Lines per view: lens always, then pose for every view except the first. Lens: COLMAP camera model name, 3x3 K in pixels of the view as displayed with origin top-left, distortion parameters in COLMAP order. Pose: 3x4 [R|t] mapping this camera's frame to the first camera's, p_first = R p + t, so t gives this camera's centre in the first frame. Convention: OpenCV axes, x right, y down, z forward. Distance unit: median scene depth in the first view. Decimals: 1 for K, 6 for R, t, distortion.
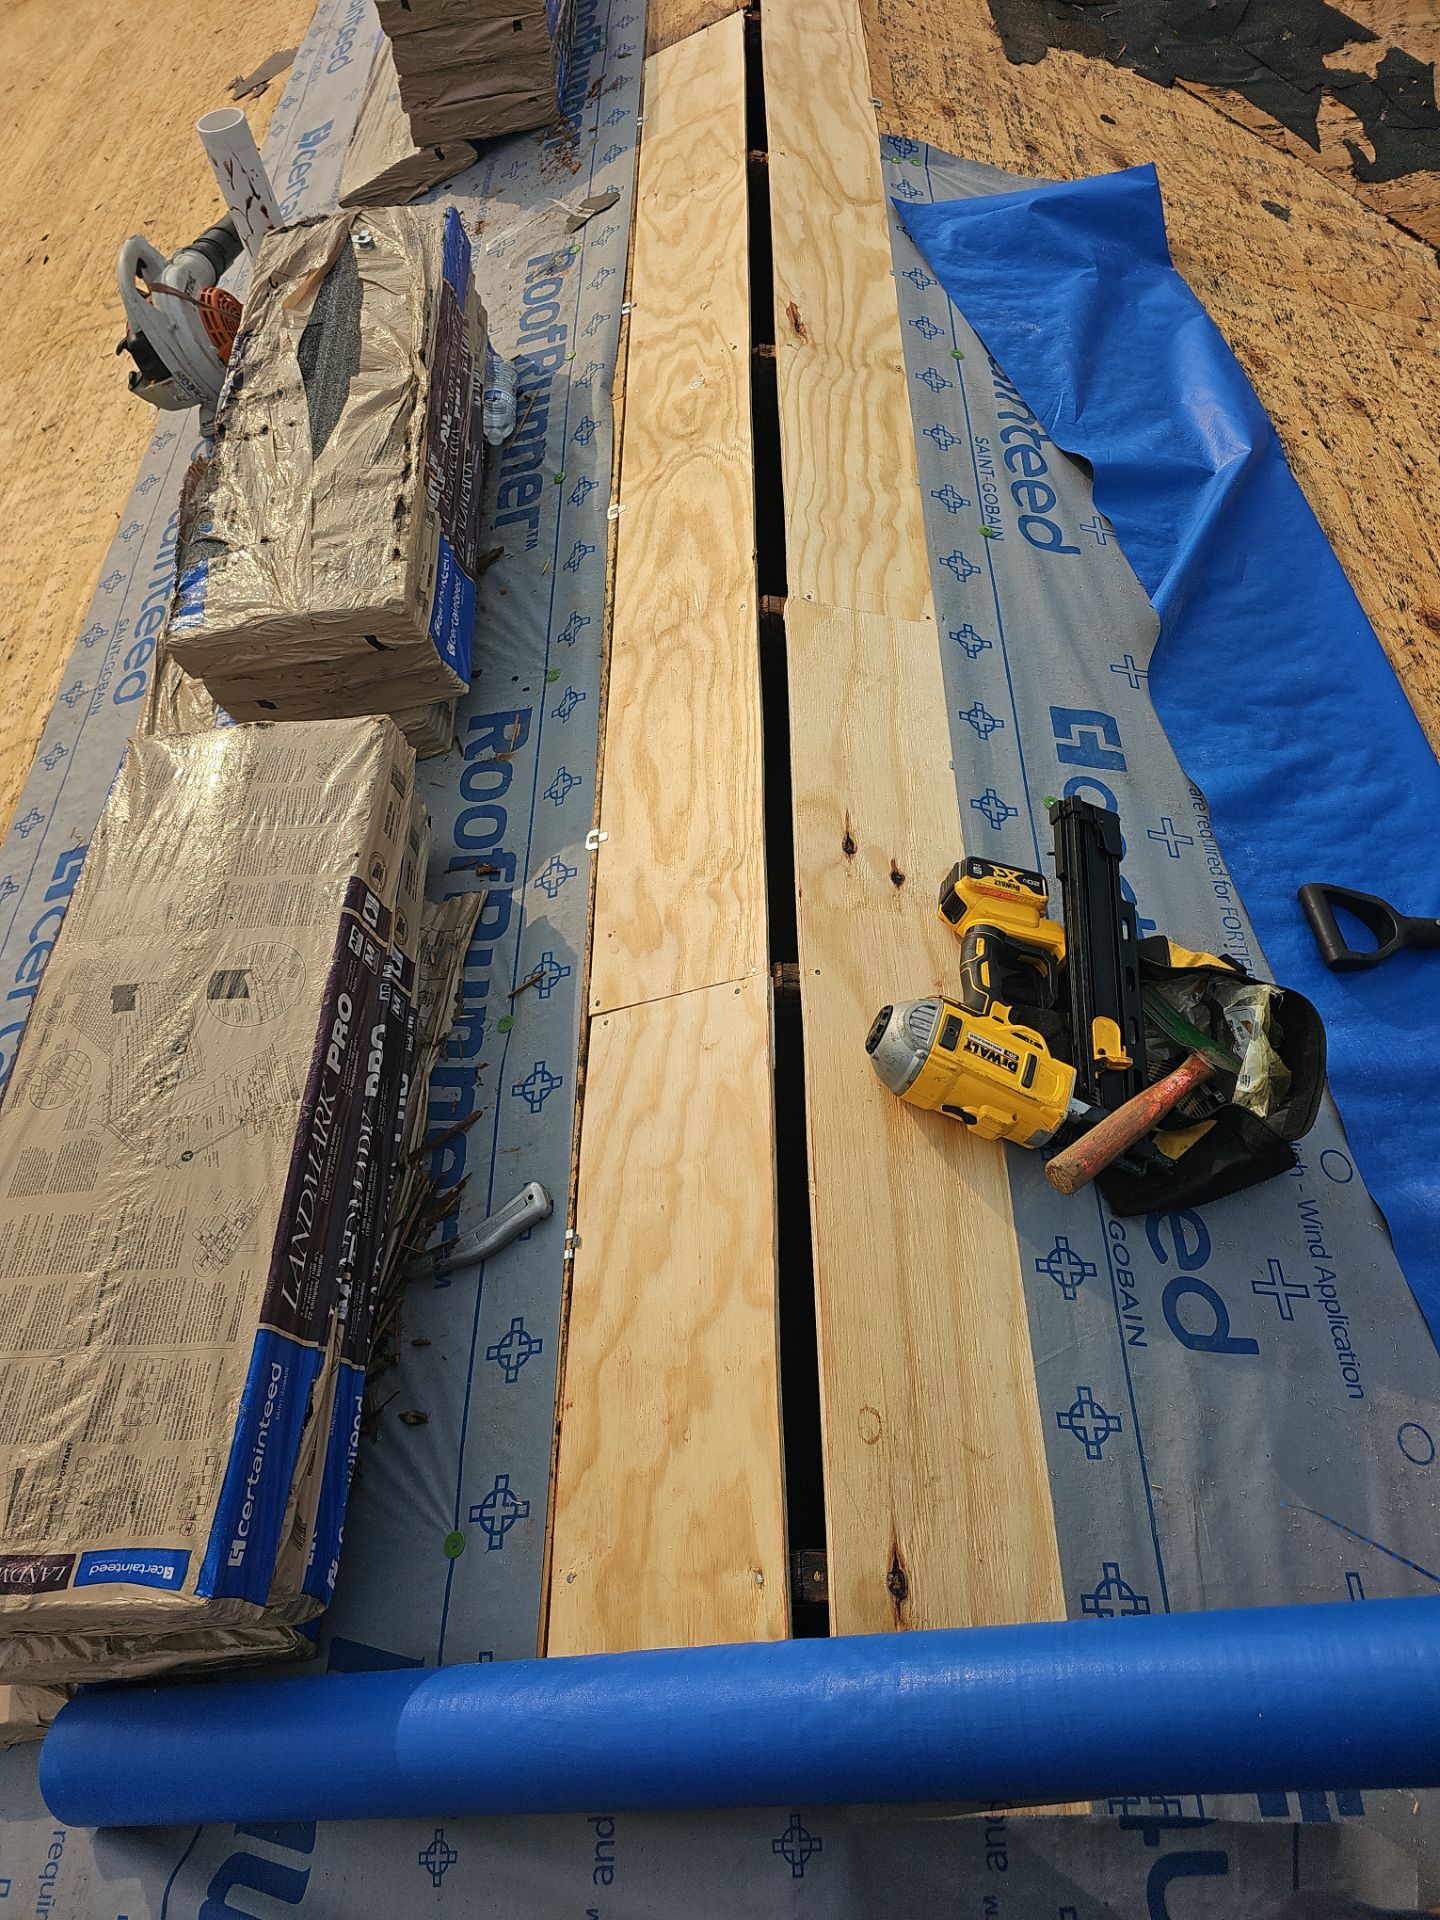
lens RADIAL K [[1212.6, 0, 720.0], [0, 1212.6, 960.0], [0, 0, 1]] dist [0.074418, -0.047680]
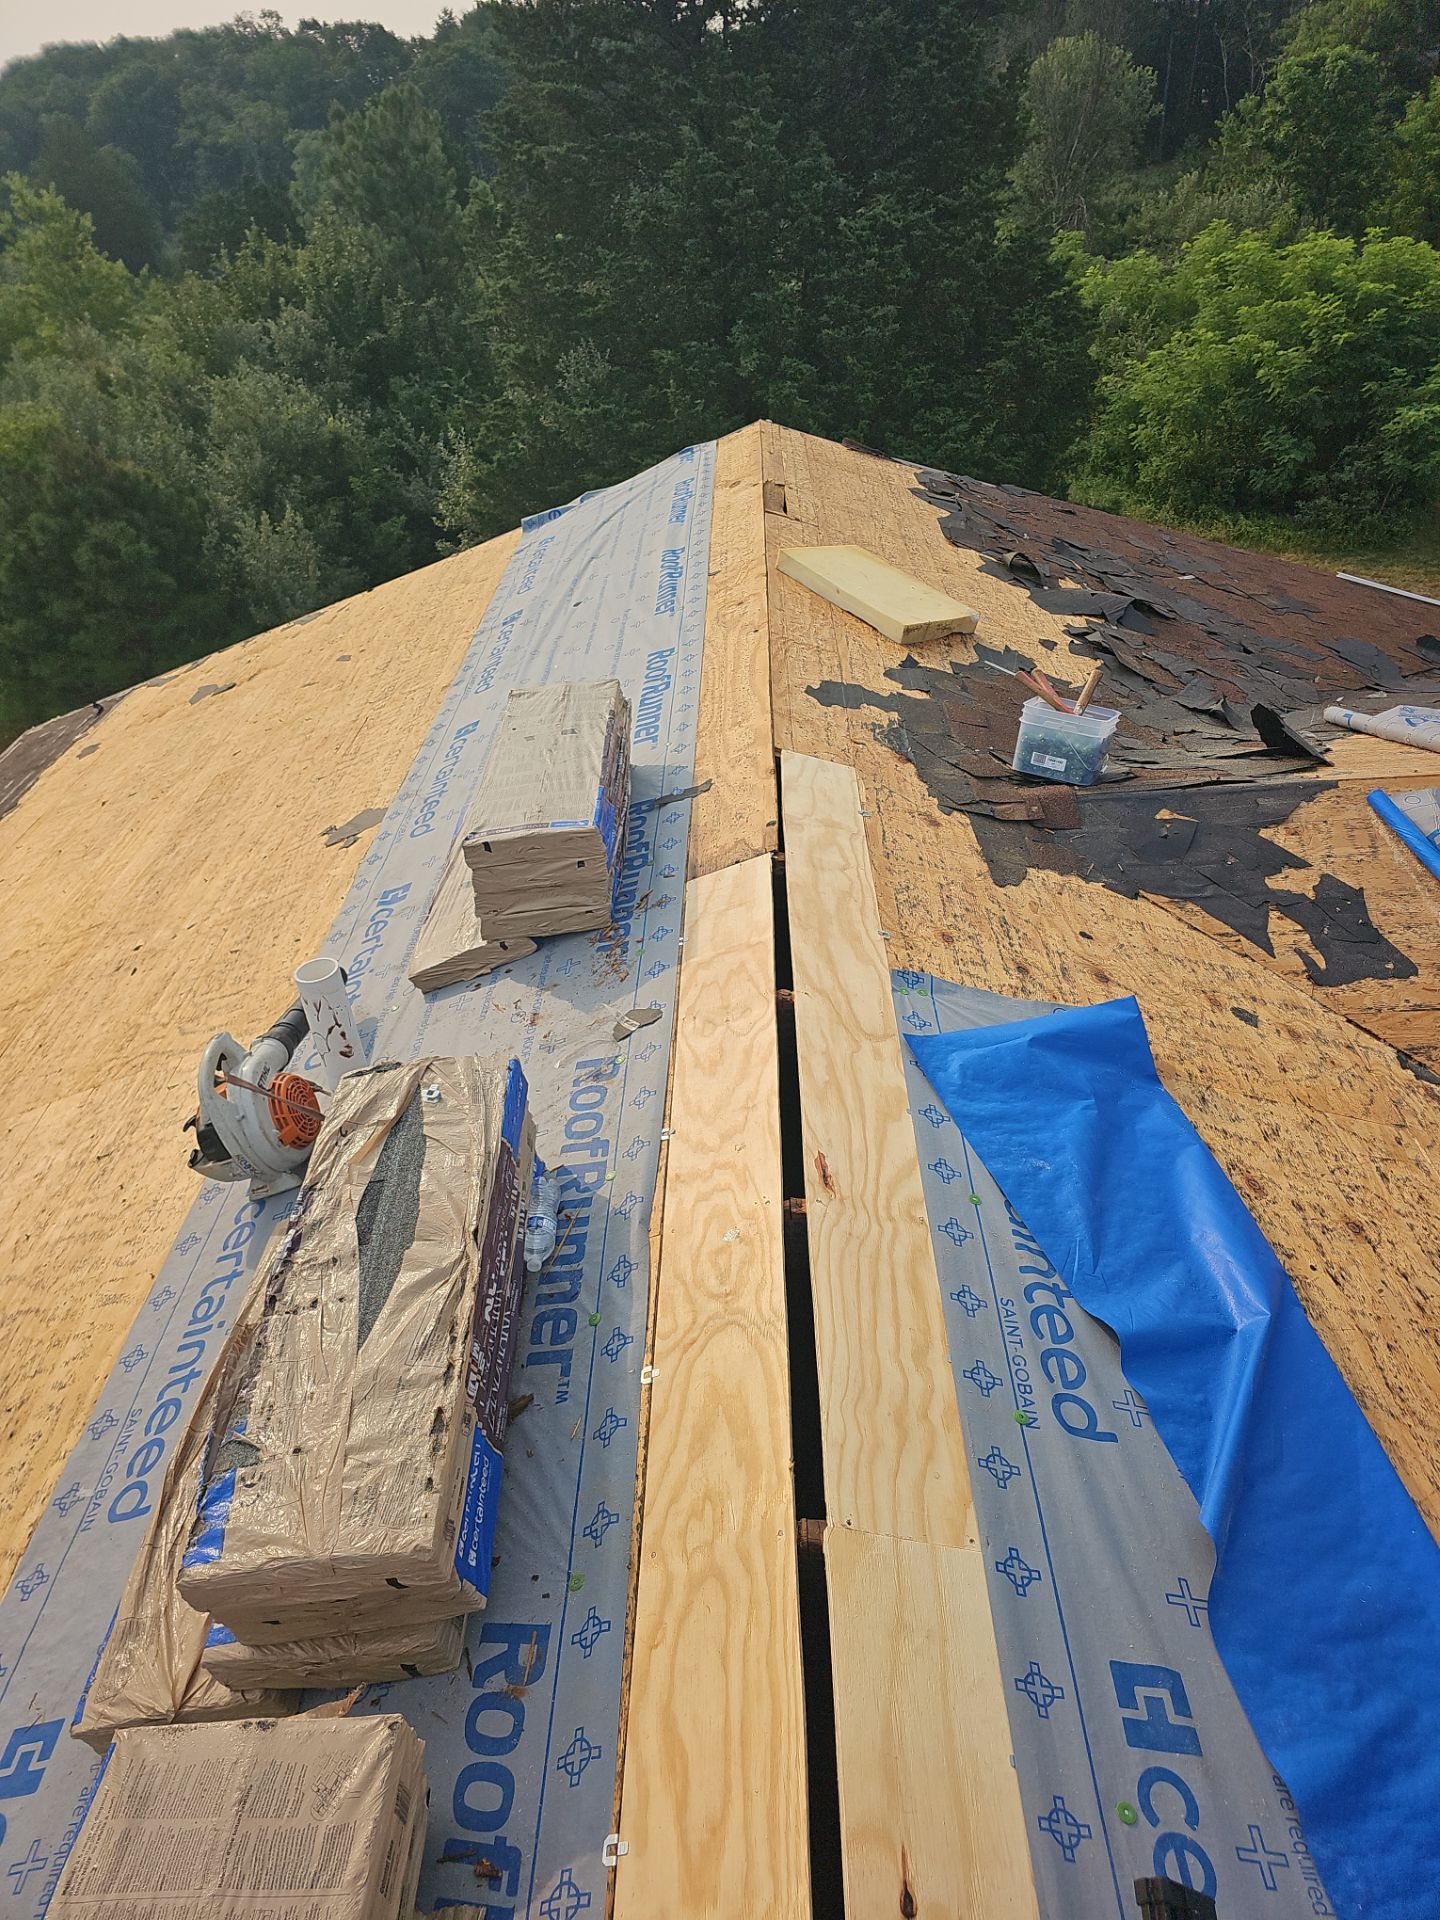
lens RADIAL K [[1229.3, 0, 715.2], [0, 1229.3, 935.1], [0, 0, 1]] dist [0.074138, -0.062233]
pose [[0.999624, 0.027437, -0.000249, -0.035837], [-0.025588, 0.928908, -0.369424, -0.287433], [-0.009905, 0.369292, 0.929261, -0.069523]]
